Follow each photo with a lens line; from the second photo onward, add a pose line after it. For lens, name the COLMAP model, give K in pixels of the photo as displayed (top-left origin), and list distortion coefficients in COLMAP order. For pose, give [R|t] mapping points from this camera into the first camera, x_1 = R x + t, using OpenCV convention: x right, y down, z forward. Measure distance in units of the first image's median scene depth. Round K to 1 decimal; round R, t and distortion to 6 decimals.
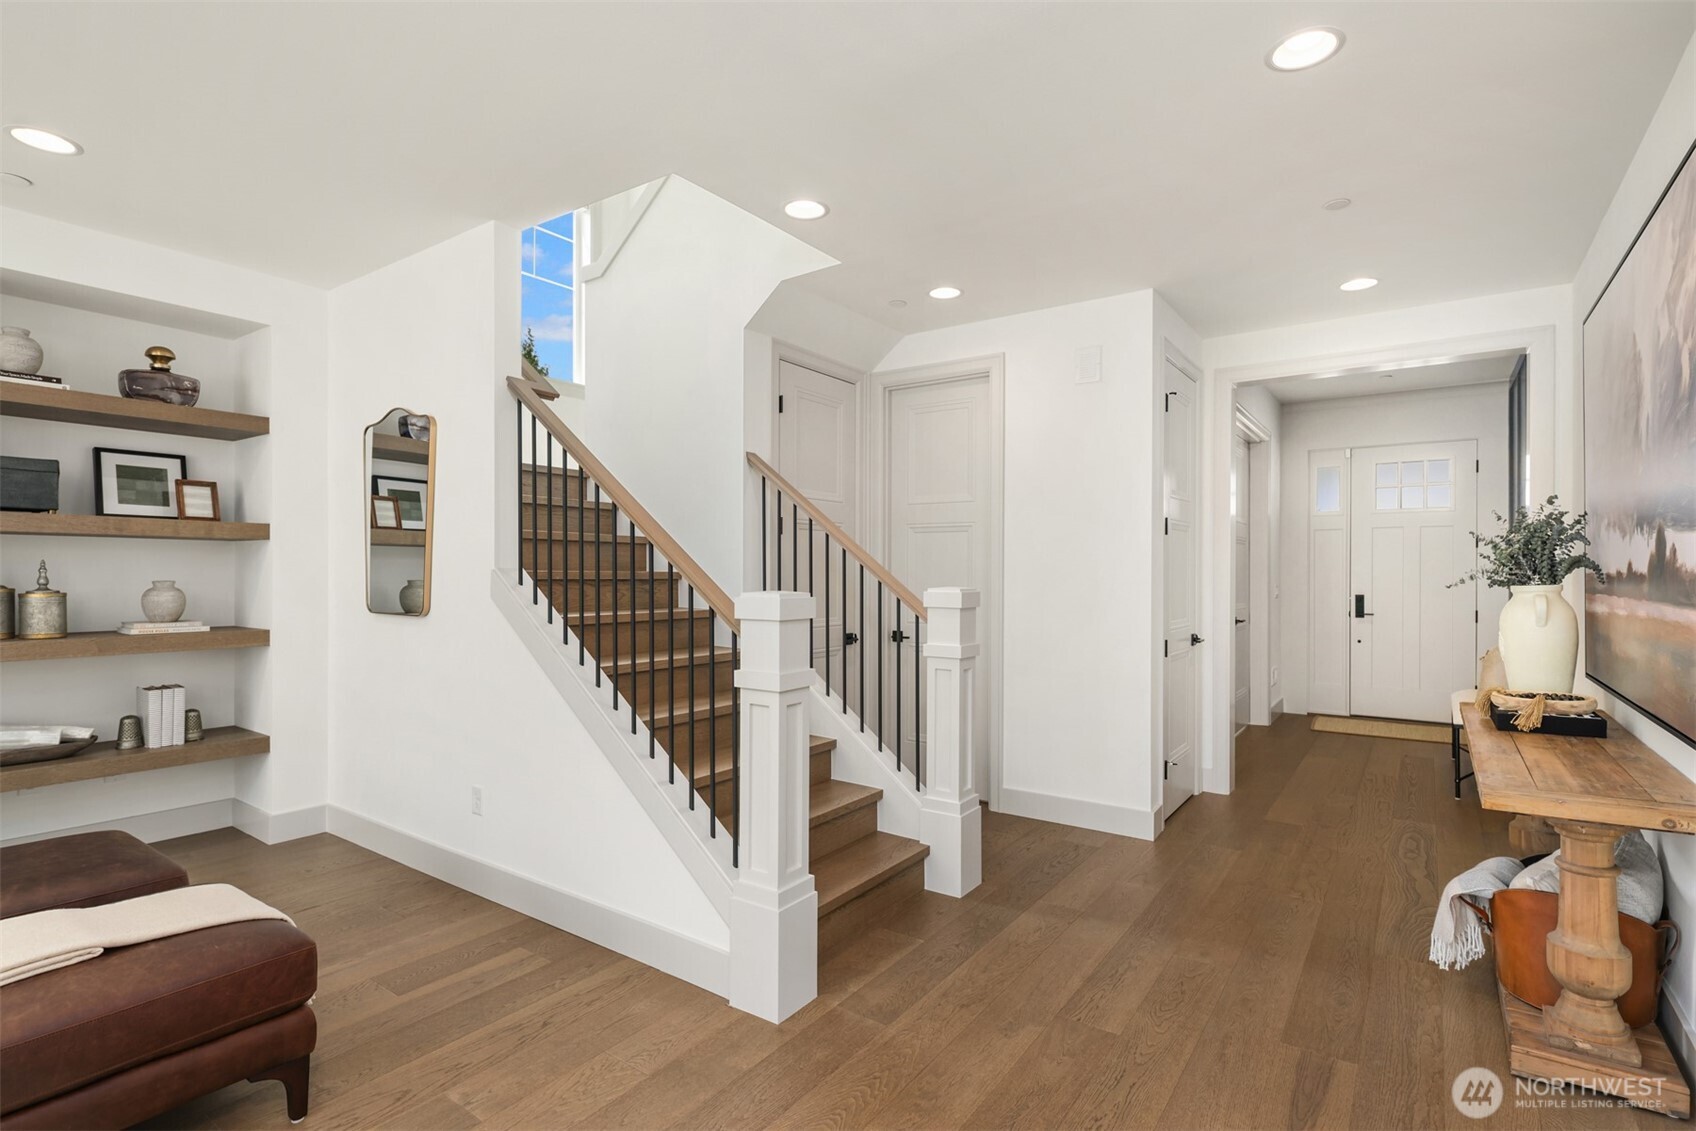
lens RADIAL K [[823.0, 0, 848.0], [0, 823.0, 565.5], [0, 0, 1]] dist [-0.000753, -0.001627]
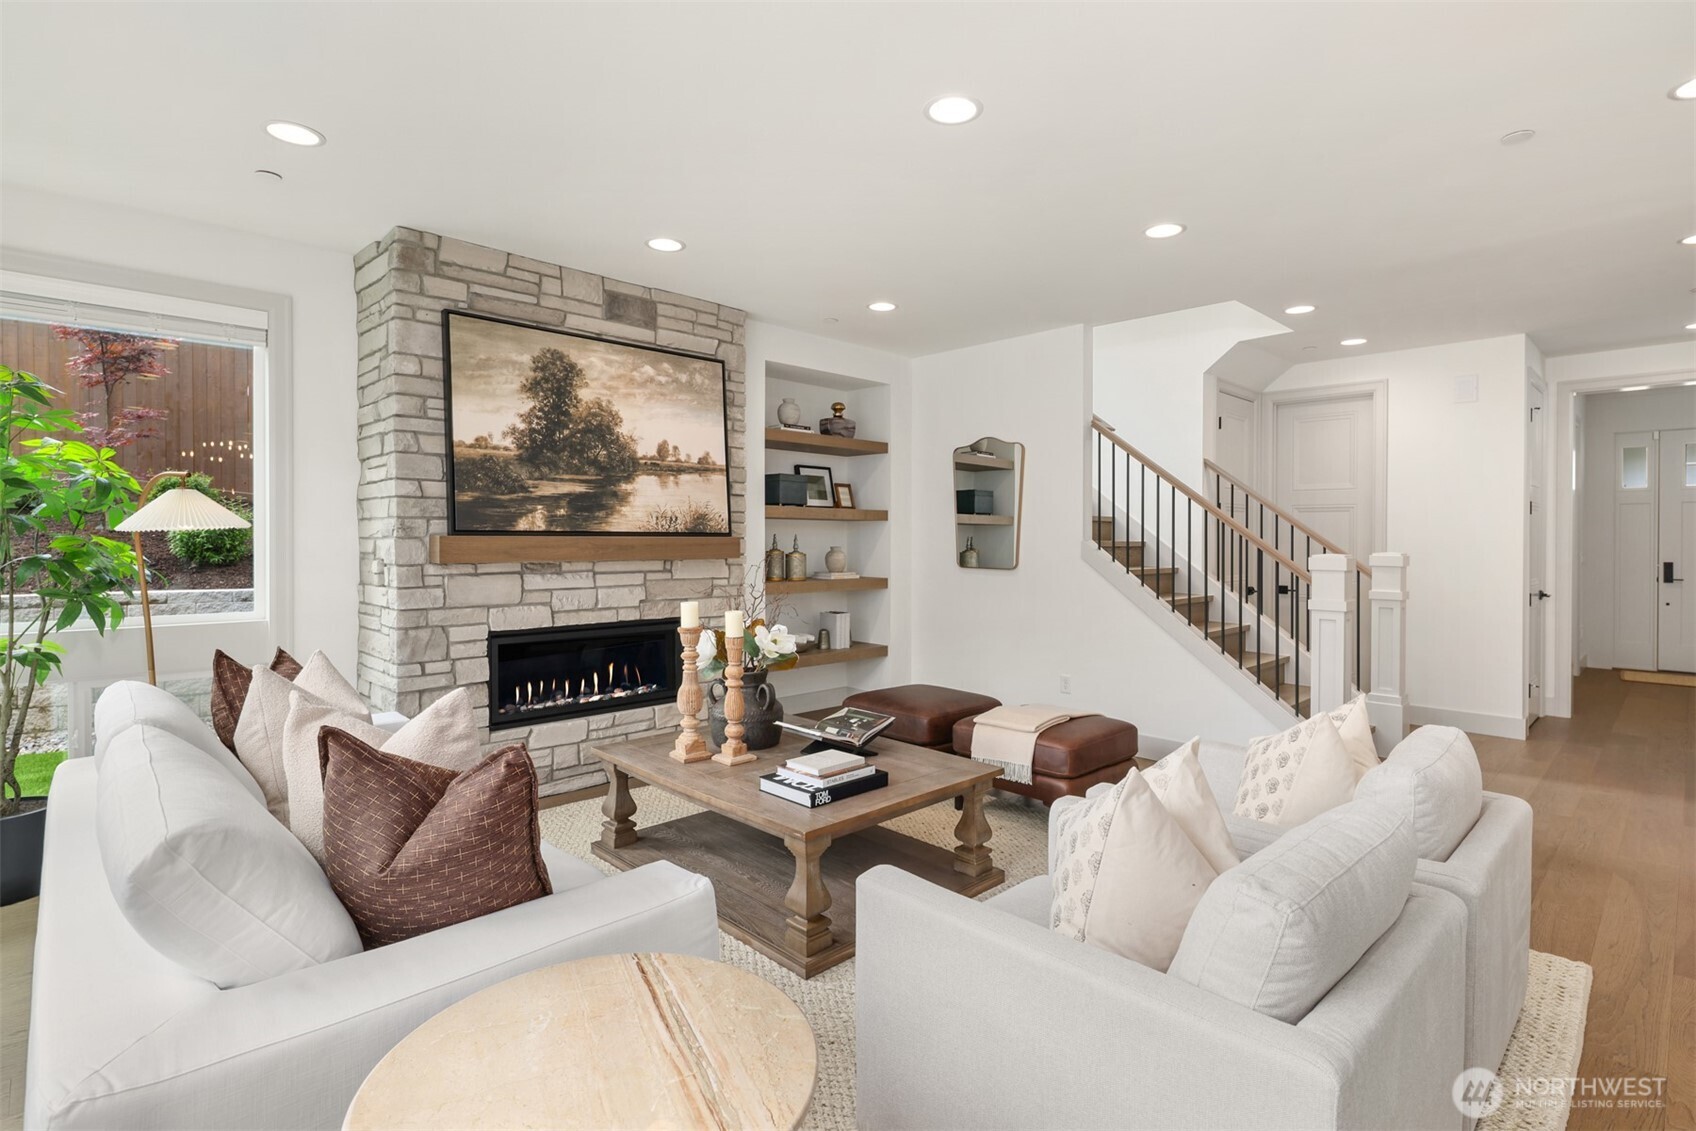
lens RADIAL K [[820.7, 0, 844.4], [0, 820.7, 534.9], [0, 0, 1]] dist [-0.002425, -0.001550]
pose [[0.981685, -0.000127, -0.190513, -0.486069], [0.000534, 0.999998, 0.002084, -0.007796], [0.190512, -0.002148, 0.981682, -0.552628]]
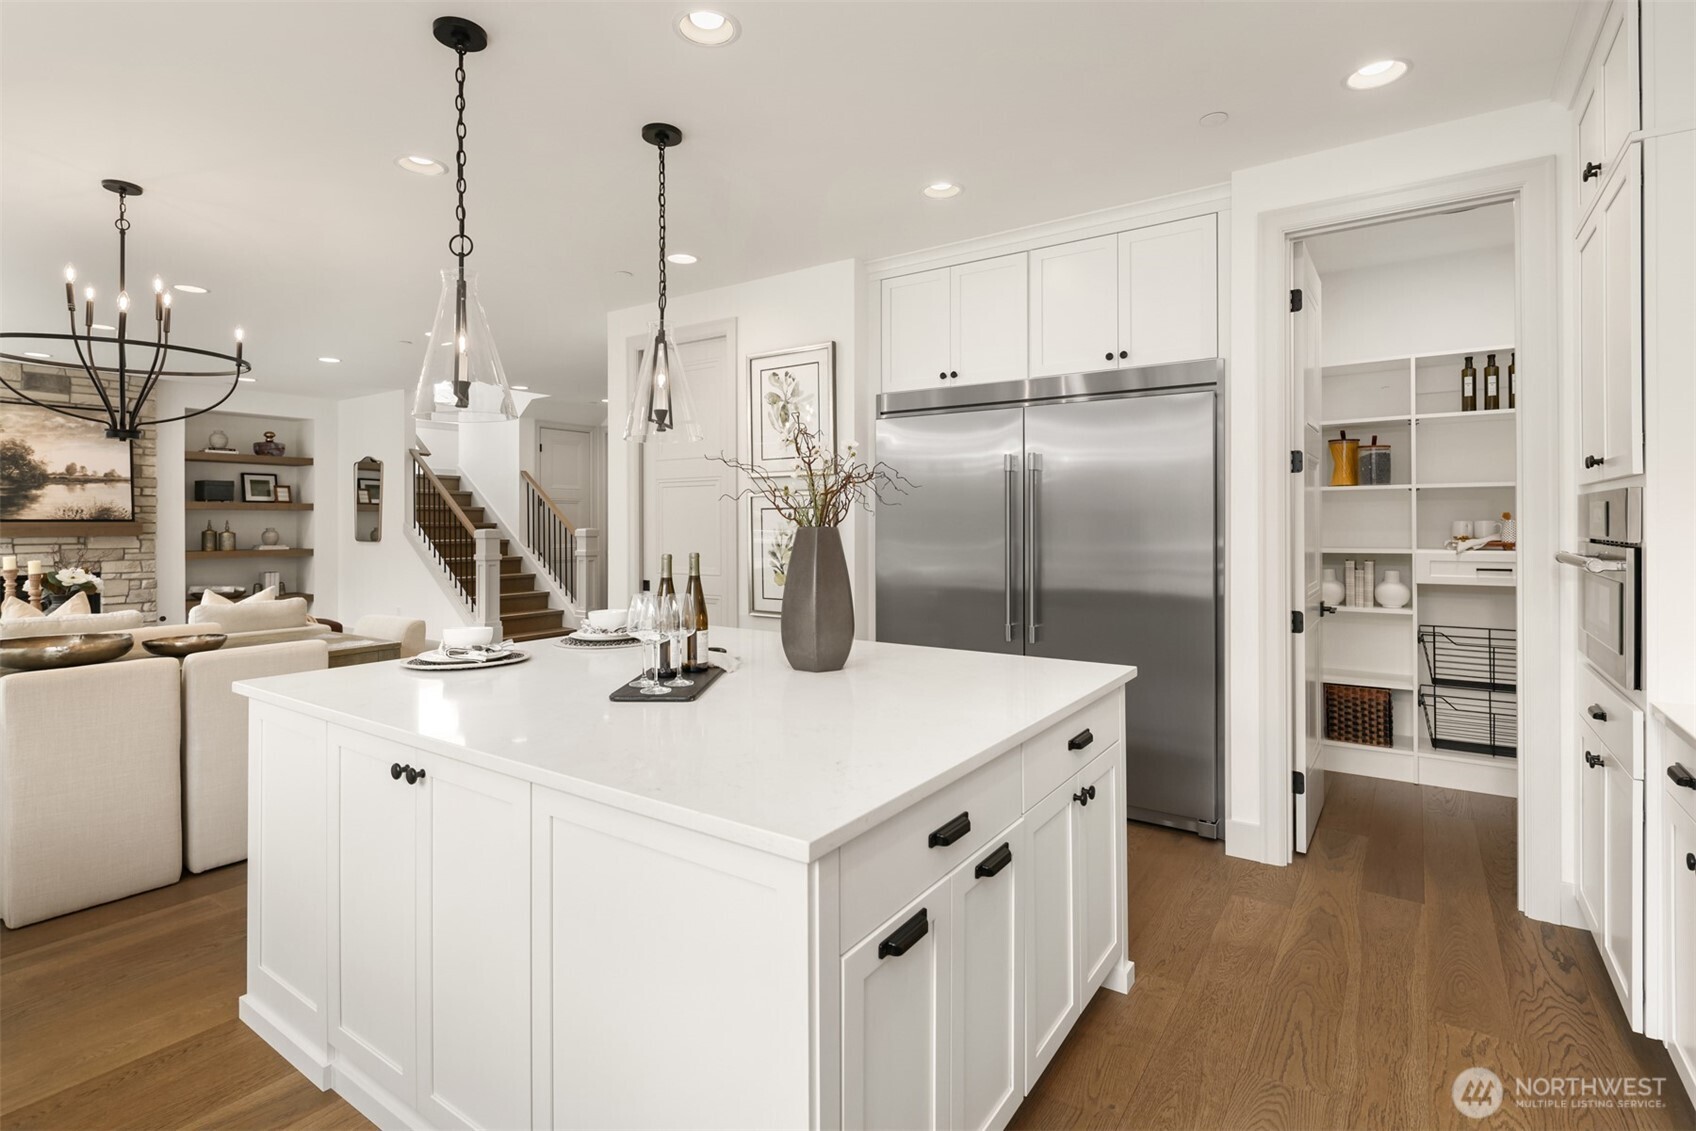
lens RADIAL K [[824.6, 0, 844.9], [0, 824.6, 509.3], [0, 0, 1]] dist [-0.002527, -0.000626]
pose [[0.999948, -0.005956, 0.008328, 0.791202], [0.006018, 0.999954, -0.007449, -0.007825], [-0.008283, 0.007499, 0.999938, -1.358952]]
